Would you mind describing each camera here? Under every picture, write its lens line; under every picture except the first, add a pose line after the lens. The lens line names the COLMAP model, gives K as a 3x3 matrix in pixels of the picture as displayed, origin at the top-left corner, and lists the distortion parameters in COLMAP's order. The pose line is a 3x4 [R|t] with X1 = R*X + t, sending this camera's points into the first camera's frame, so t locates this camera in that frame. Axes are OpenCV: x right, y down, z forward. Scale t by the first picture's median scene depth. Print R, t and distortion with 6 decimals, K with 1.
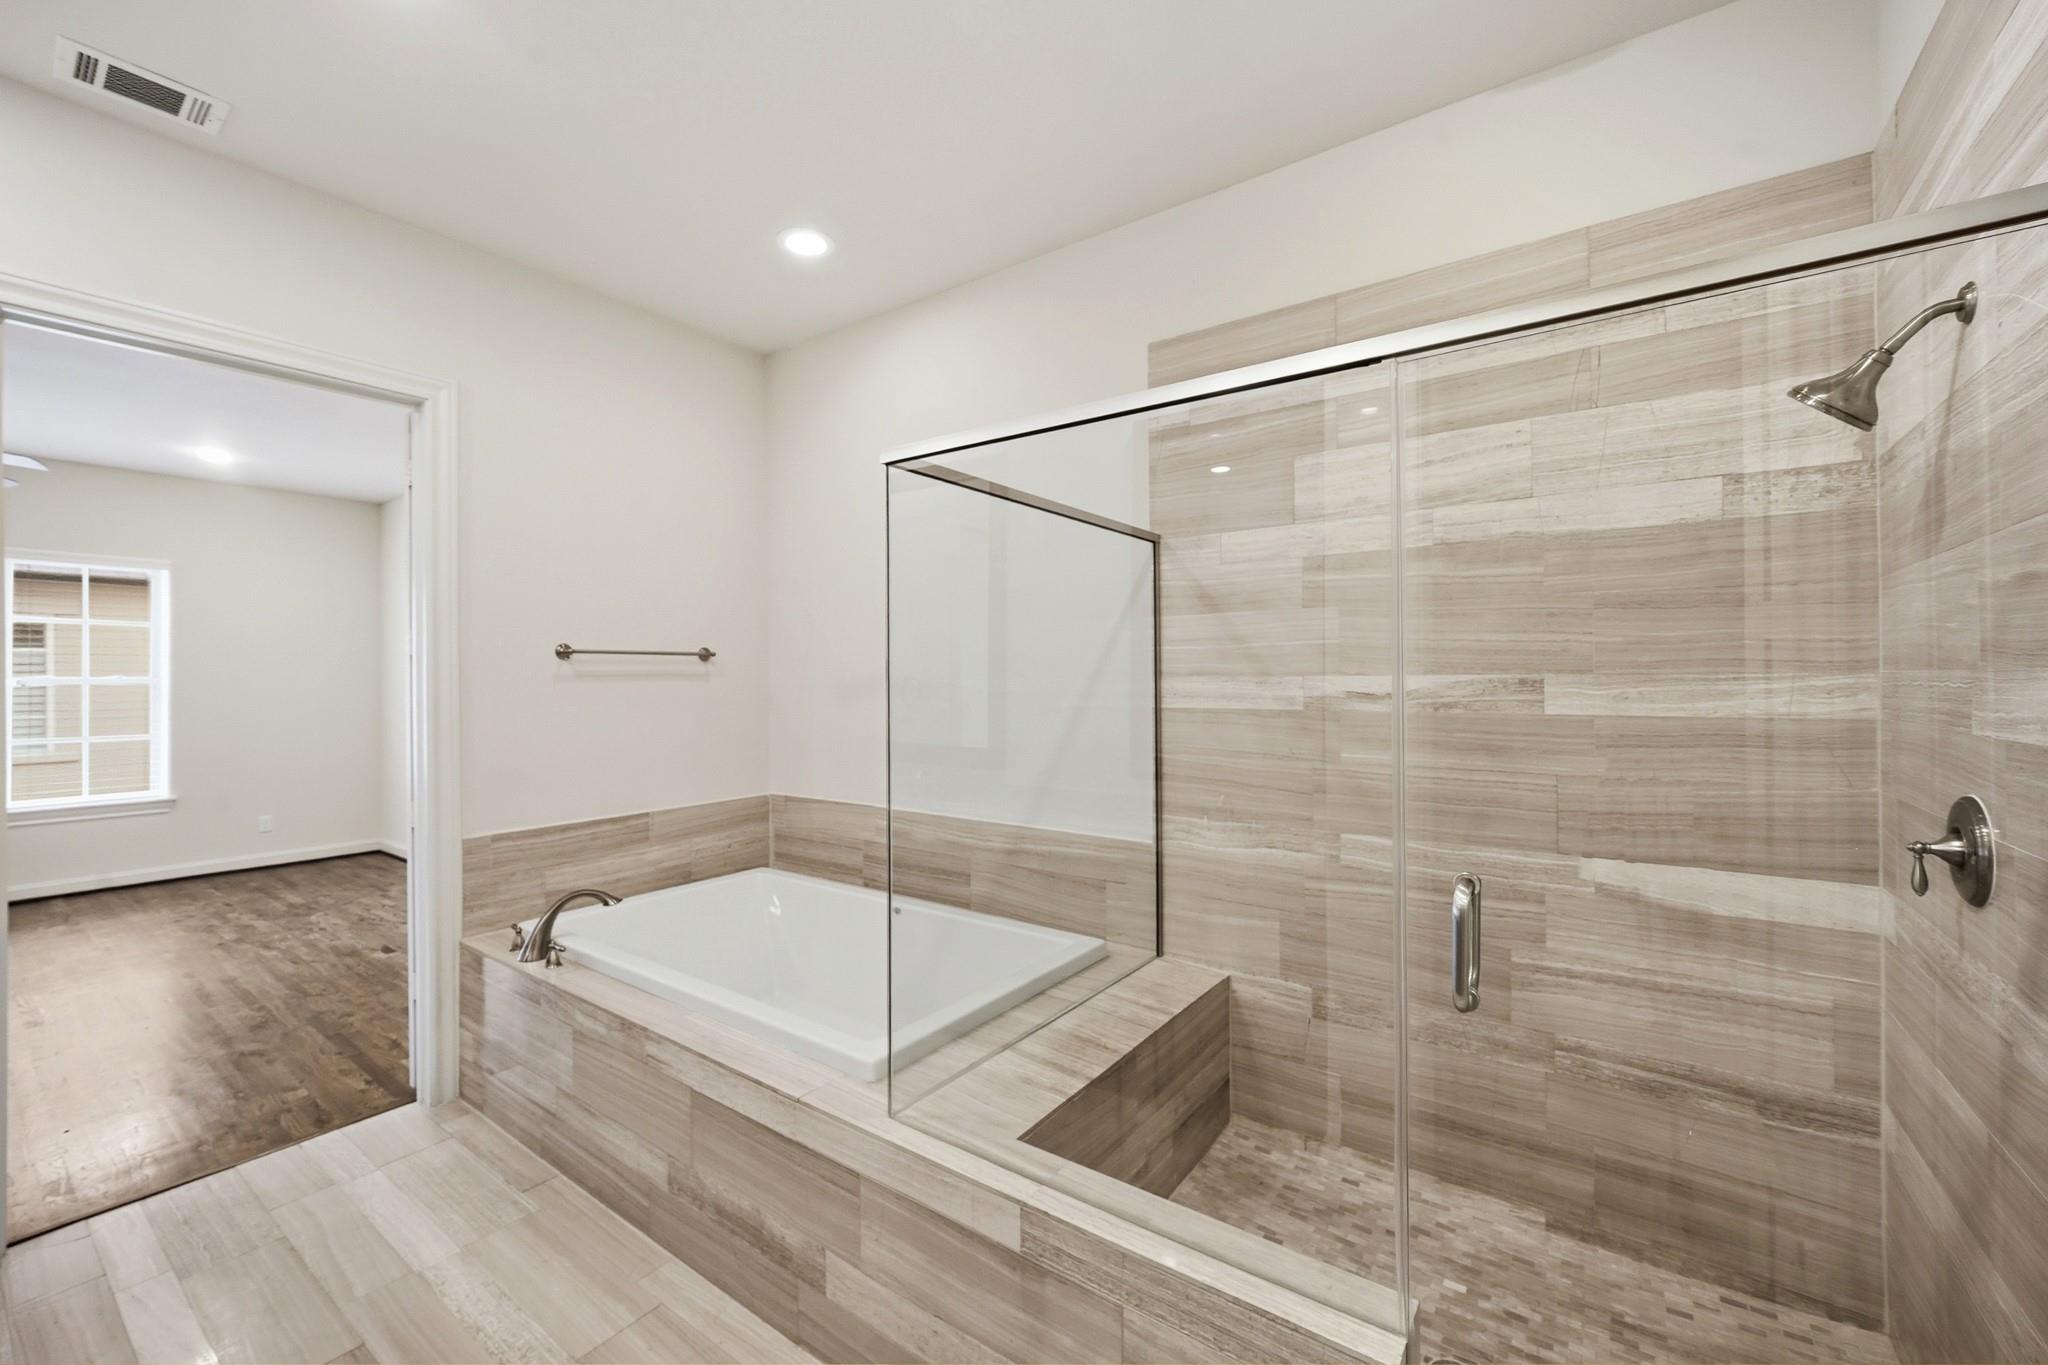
lens RADIAL K [[810.3, 0, 1020.9], [0, 810.3, 690.2], [0, 0, 1]] dist [-0.002817, 0.000075]
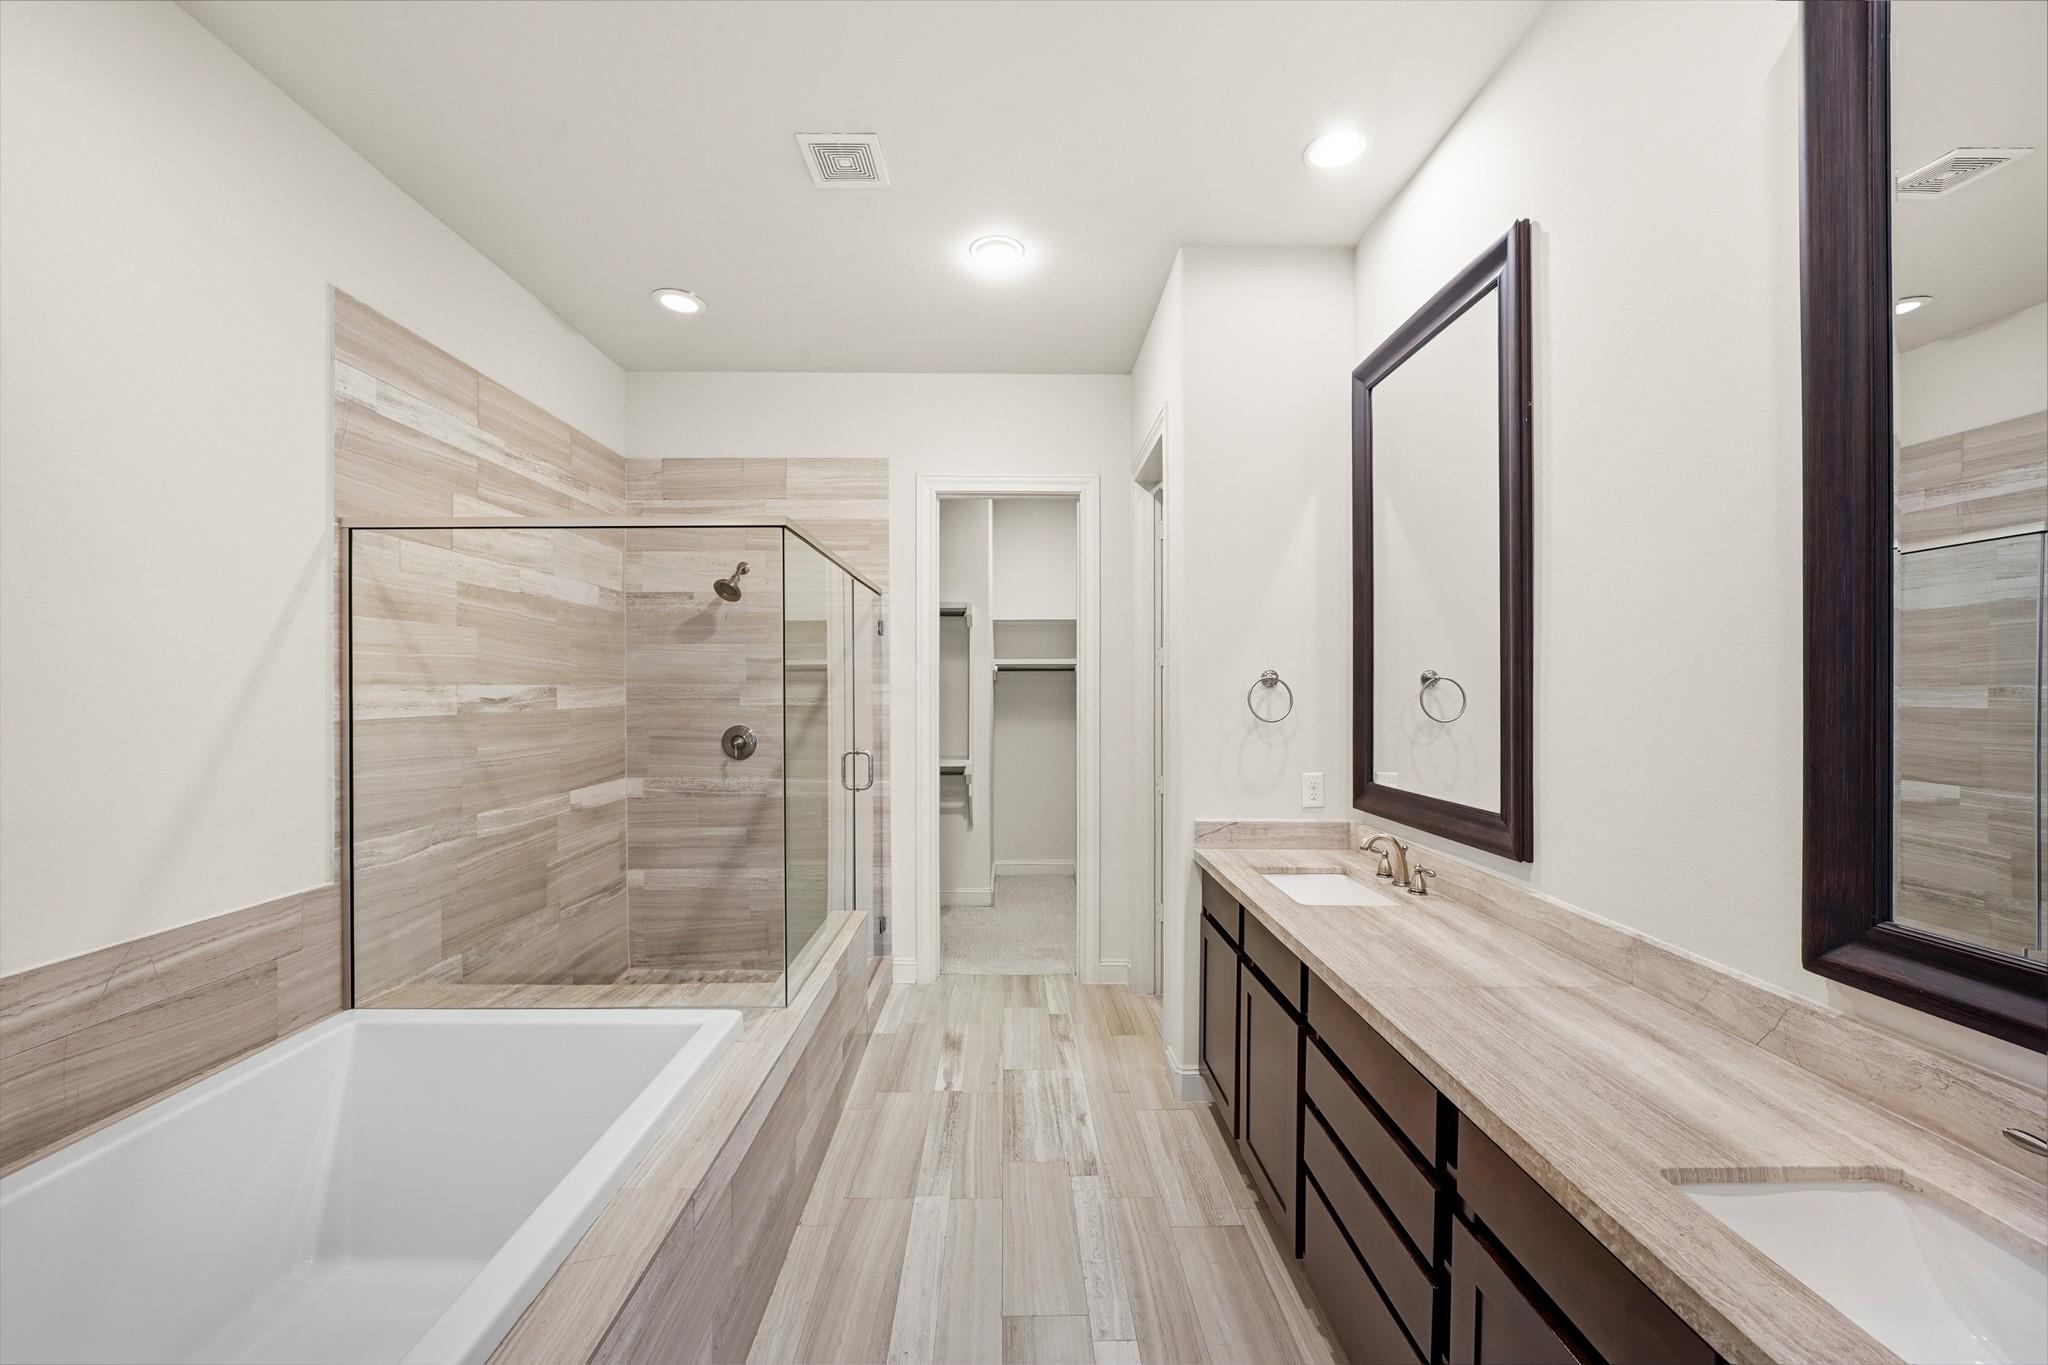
lens RADIAL K [[810.3, 0, 1020.9], [0, 810.3, 690.2], [0, 0, 1]] dist [-0.002817, 0.000075]
pose [[-0.593838, -0.002776, 0.804580, -1.072221], [0.008582, 0.999915, 0.009784, -0.014813], [-0.804539, 0.012715, -0.593764, 1.060261]]
